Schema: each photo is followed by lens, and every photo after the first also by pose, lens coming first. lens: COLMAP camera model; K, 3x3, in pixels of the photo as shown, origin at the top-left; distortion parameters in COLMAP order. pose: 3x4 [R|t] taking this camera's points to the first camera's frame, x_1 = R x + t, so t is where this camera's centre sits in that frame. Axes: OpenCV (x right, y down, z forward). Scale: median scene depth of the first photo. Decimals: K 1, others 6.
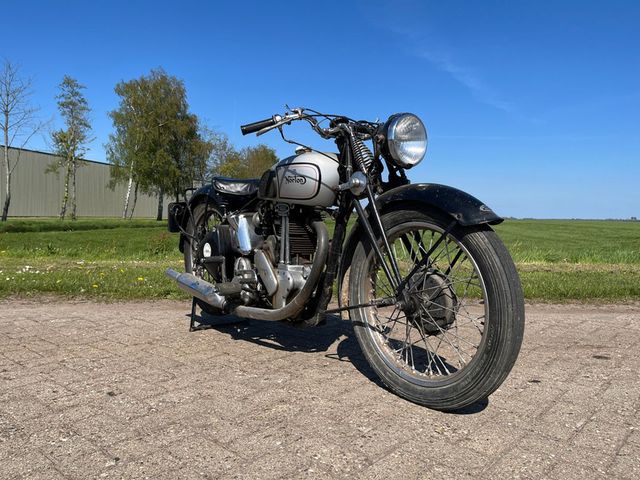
lens RADIAL K [[489.2, 0, 317.4], [0, 489.2, 240.0], [0, 0, 1]] dist [0.077556, -0.114383]
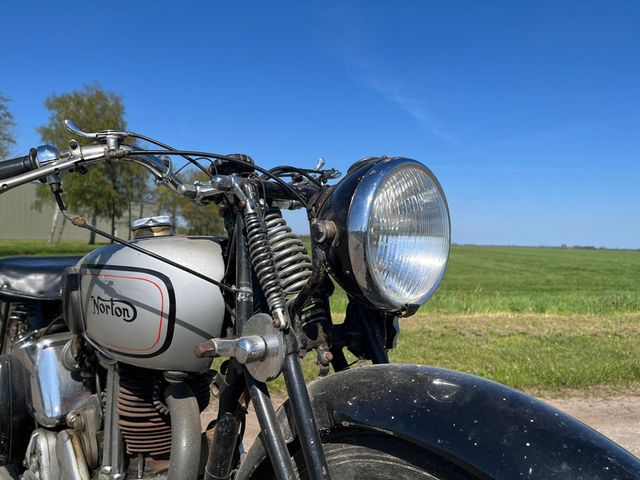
lens RADIAL K [[489.2, 0, 328.3], [0, 489.2, 237.9], [0, 0, 1]] dist [0.077556, -0.114383]
pose [[0.992140, 0.014684, 0.124269, 0.077232], [-0.008252, 0.998607, -0.052112, -0.160713], [-0.124861, 0.050677, 0.990879, 0.582359]]
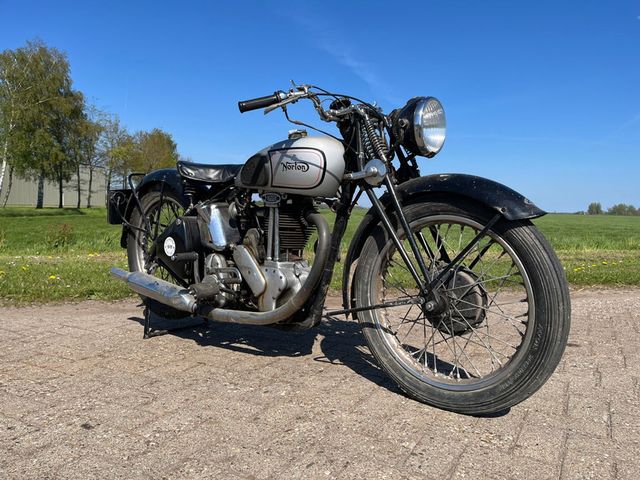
lens RADIAL K [[489.2, 0, 325.3], [0, 489.2, 242.3], [0, 0, 1]] dist [0.077556, -0.114383]
pose [[0.976141, -0.007114, 0.217023, -0.186852], [0.001649, 0.999677, 0.025355, -0.008190], [-0.217133, -0.024392, 0.975837, 0.118981]]
